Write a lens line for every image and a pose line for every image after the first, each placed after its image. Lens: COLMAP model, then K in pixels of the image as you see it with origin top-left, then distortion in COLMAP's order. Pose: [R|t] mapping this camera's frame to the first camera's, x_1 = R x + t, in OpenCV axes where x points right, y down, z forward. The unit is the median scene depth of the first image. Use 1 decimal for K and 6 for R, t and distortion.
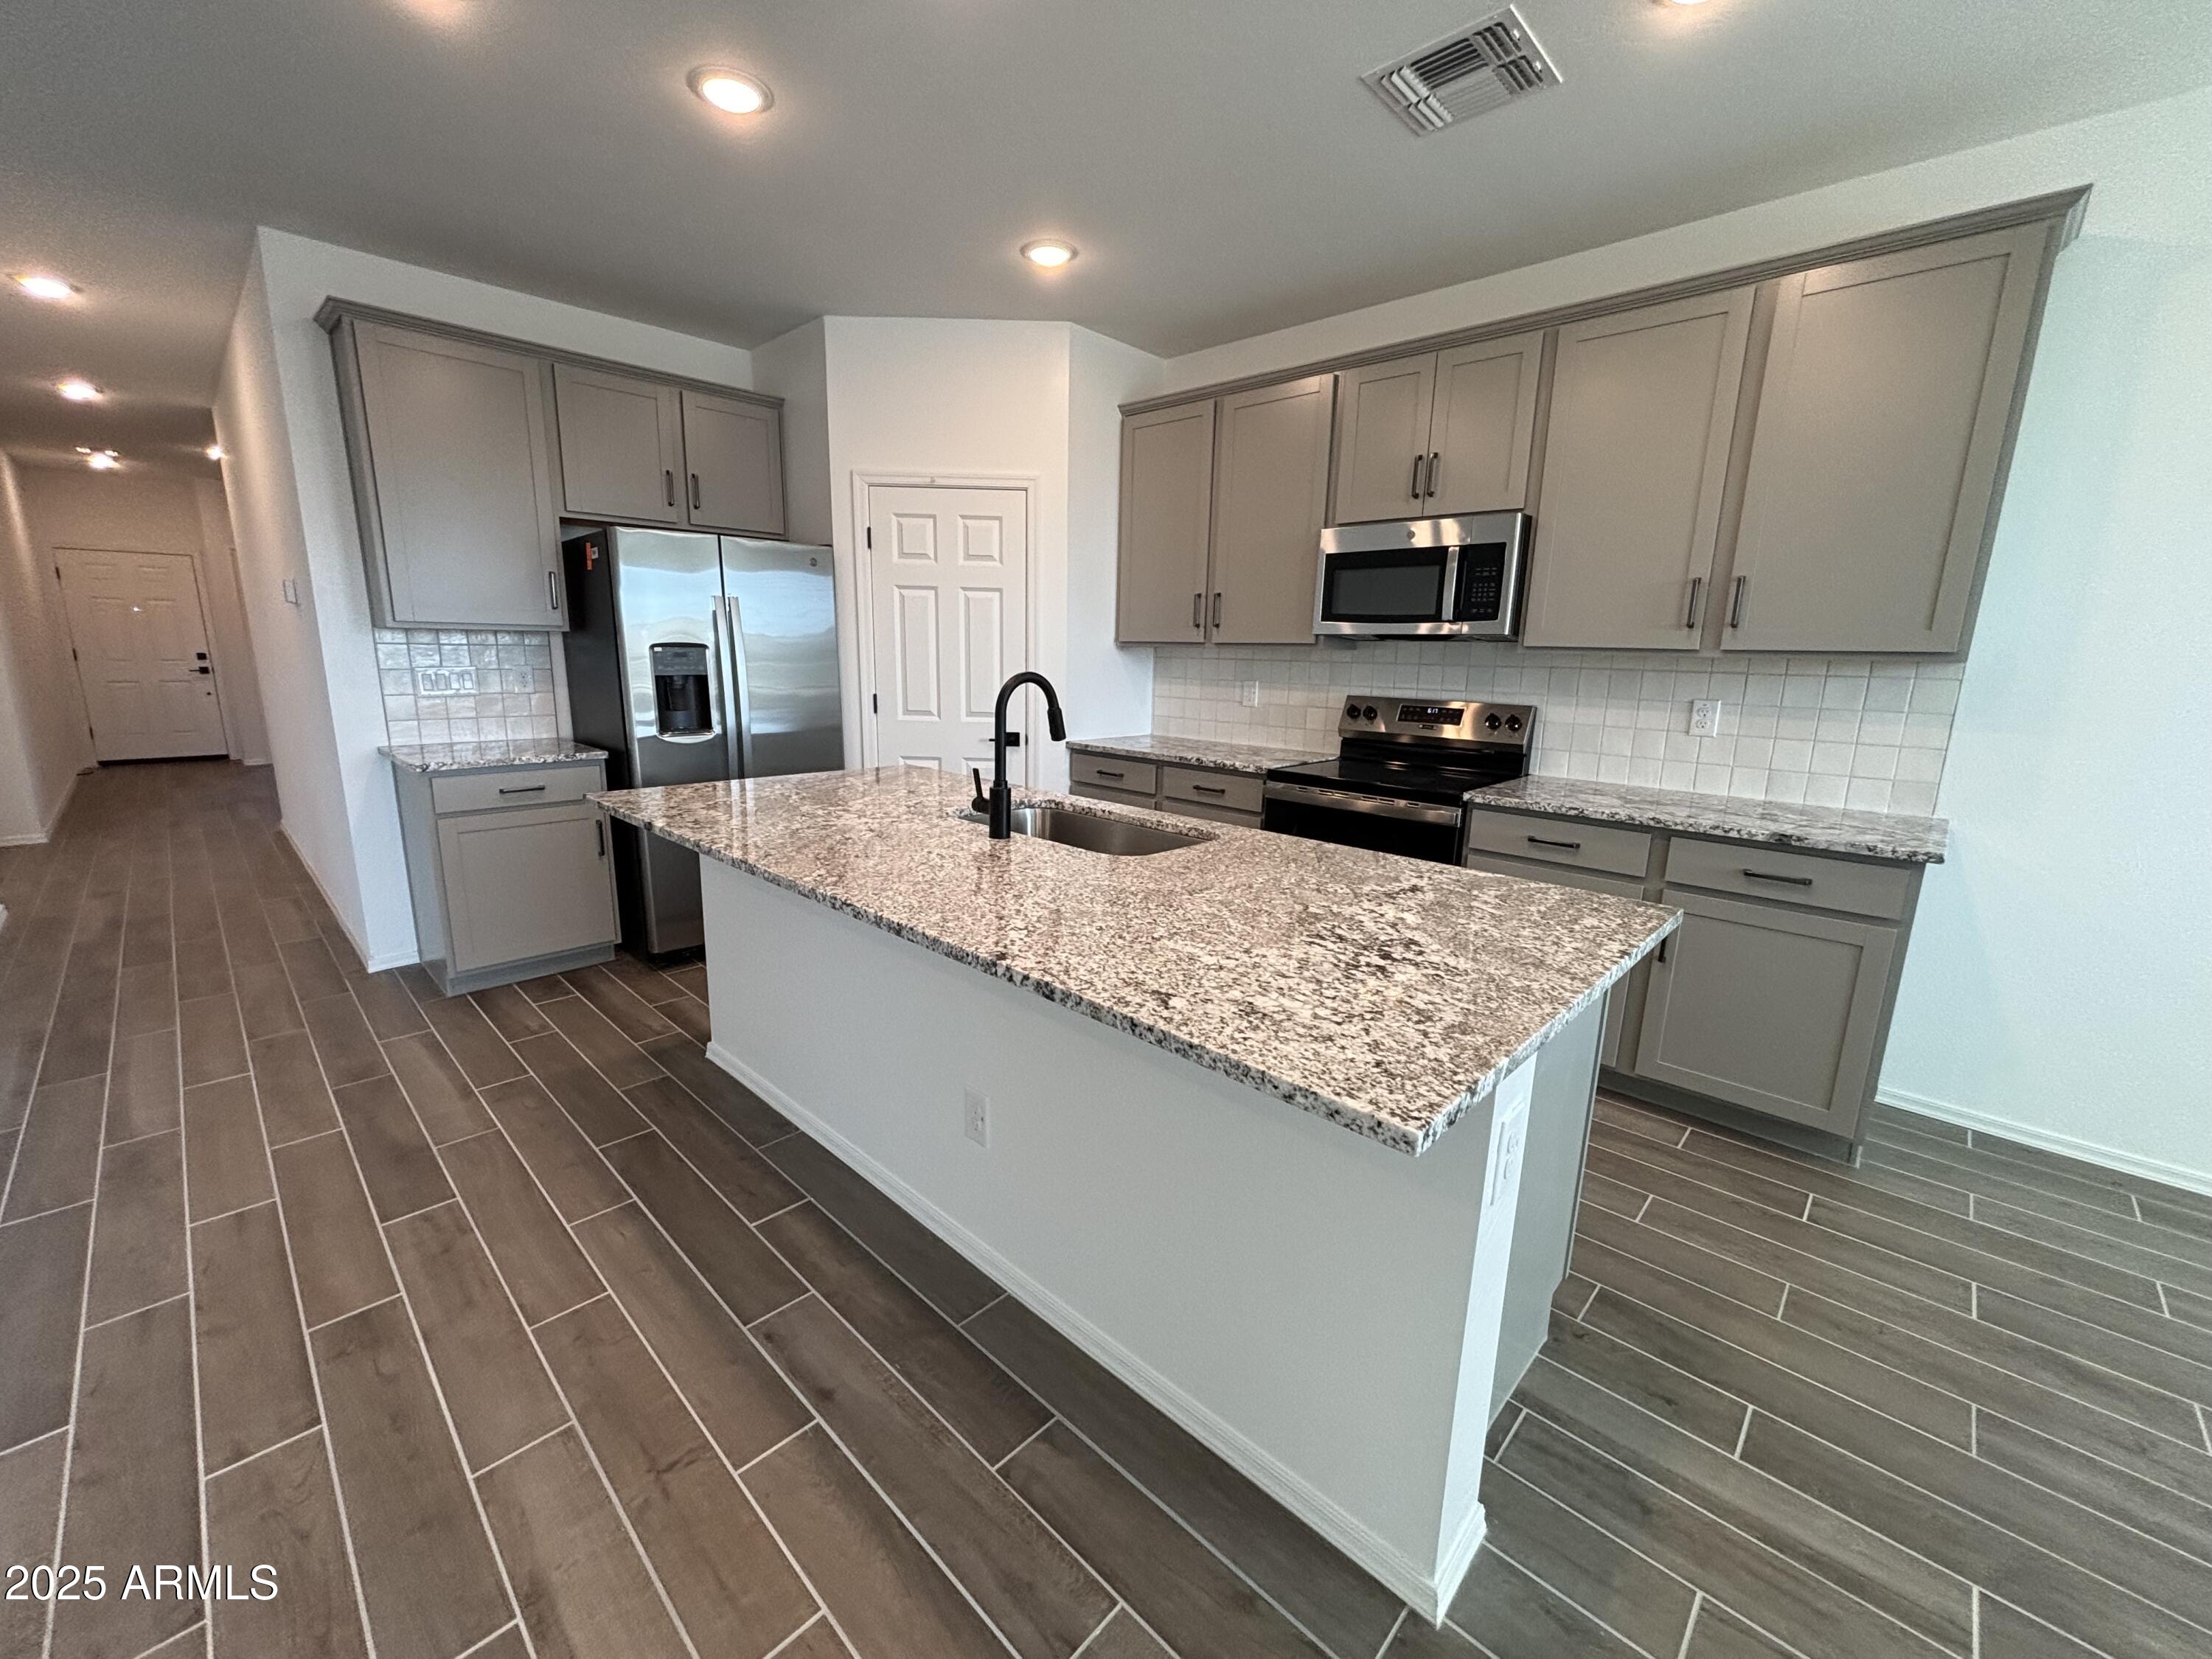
lens RADIAL K [[885.8, 0, 1101.4], [0, 885.8, 831.4], [0, 0, 1]] dist [-0.000274, -0.000946]
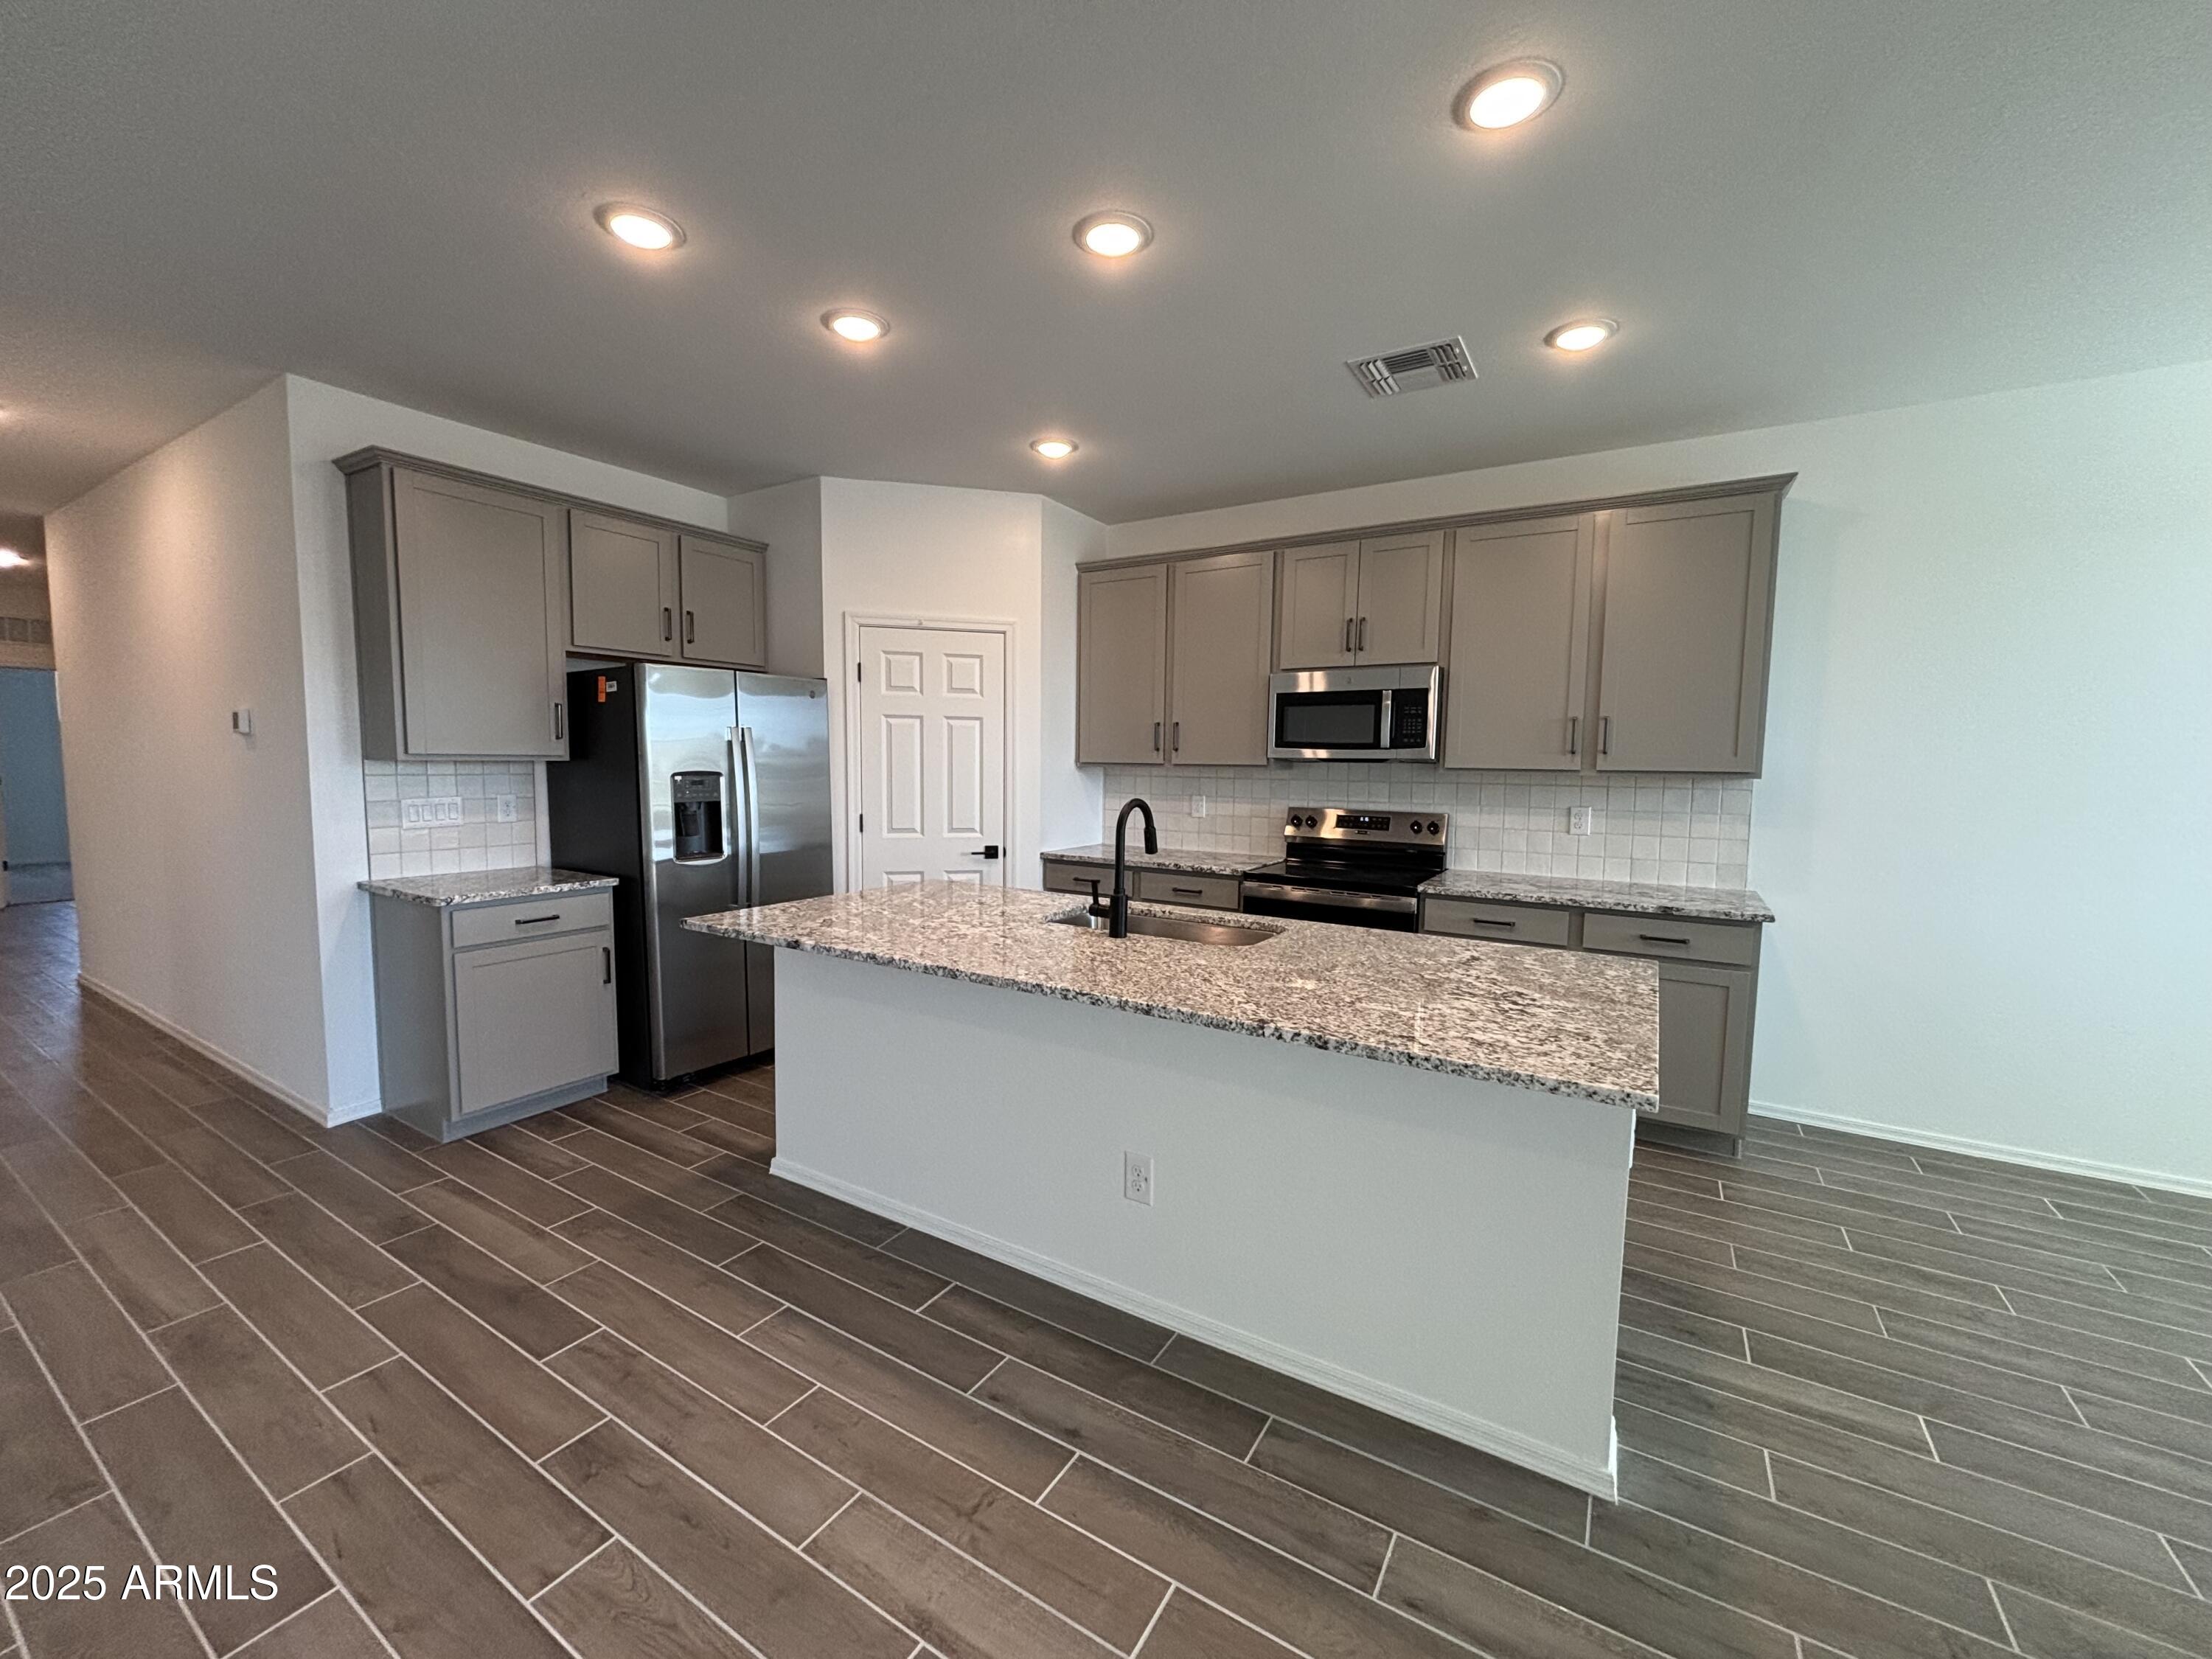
lens RADIAL K [[885.8, 0, 1101.4], [0, 885.8, 831.4], [0, 0, 1]] dist [-0.000274, -0.000946]
pose [[0.977804, -0.026086, 0.207891, -0.299987], [0.050571, 0.992267, -0.113348, -0.001097], [-0.203327, 0.121346, 0.971562, -0.128040]]
